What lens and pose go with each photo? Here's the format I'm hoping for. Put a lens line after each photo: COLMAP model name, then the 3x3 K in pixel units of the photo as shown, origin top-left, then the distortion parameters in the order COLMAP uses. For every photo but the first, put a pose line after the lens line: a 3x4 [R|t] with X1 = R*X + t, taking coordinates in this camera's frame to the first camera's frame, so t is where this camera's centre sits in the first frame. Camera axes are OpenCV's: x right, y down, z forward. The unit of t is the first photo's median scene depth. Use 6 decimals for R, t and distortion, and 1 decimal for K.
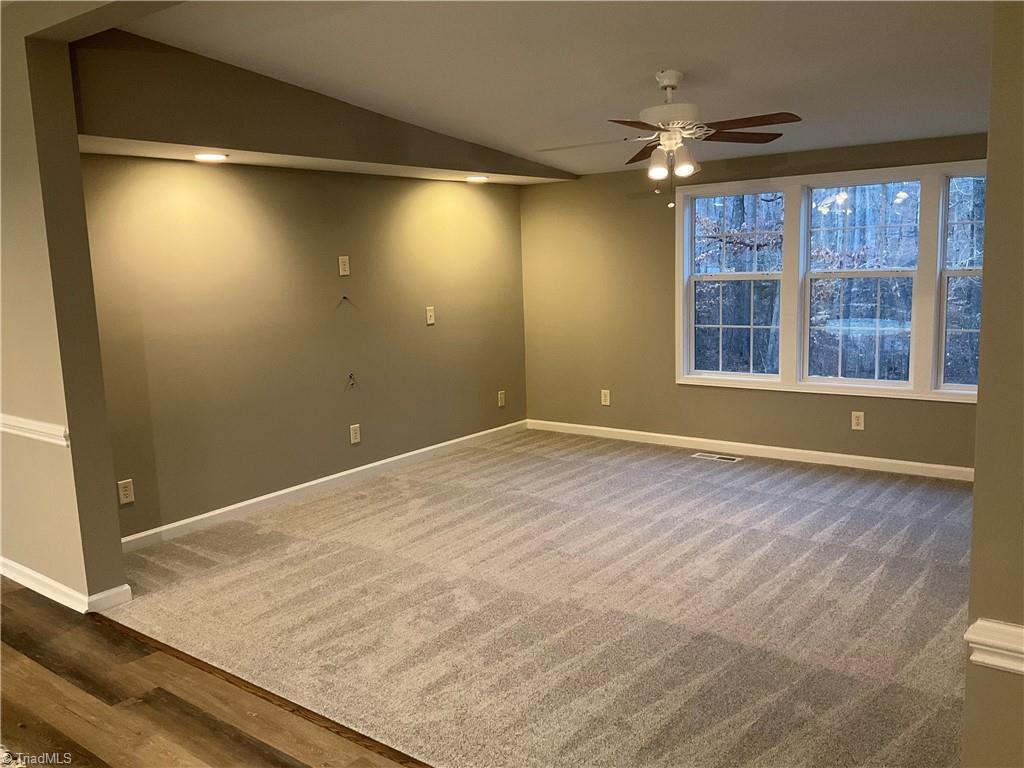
lens RADIAL K [[845.5, 0, 512.0], [0, 845.5, 384.0], [0, 0, 1]] dist [0.110291, -0.157256]
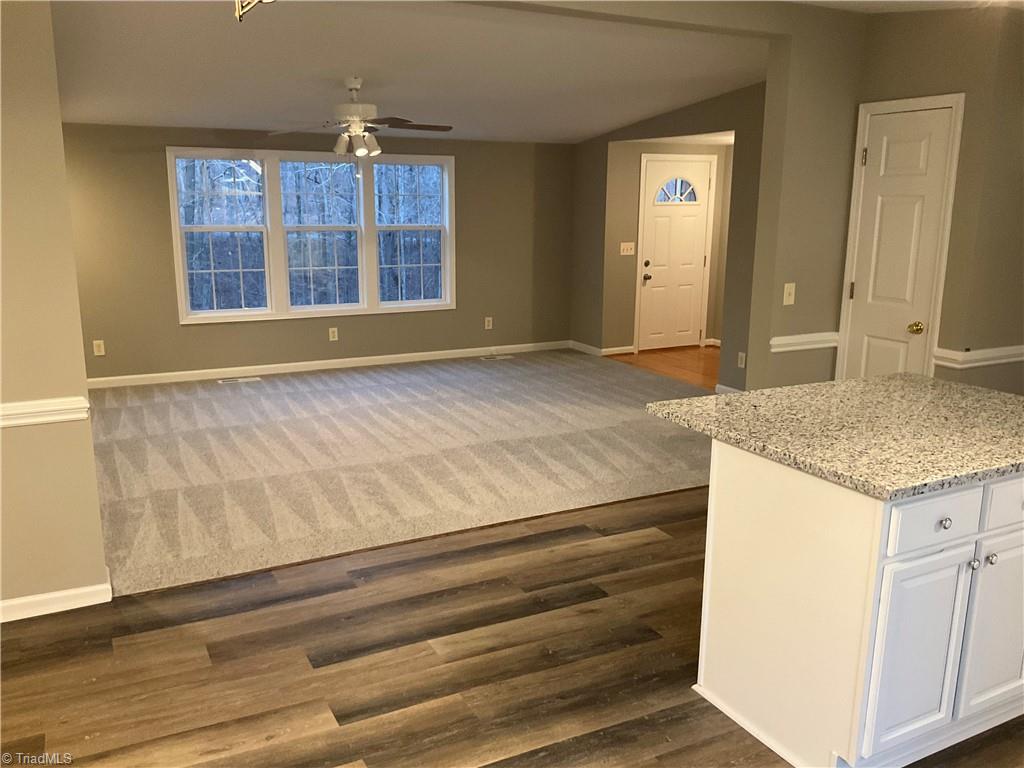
lens RADIAL K [[845.5, 0, 512.0], [0, 845.5, 384.0], [0, 0, 1]] dist [0.110291, -0.157256]
pose [[0.402197, -0.156132, 0.902142, -0.930574], [0.108925, 0.986514, 0.122173, -0.018901], [-0.909051, 0.049128, 0.413779, 0.195450]]
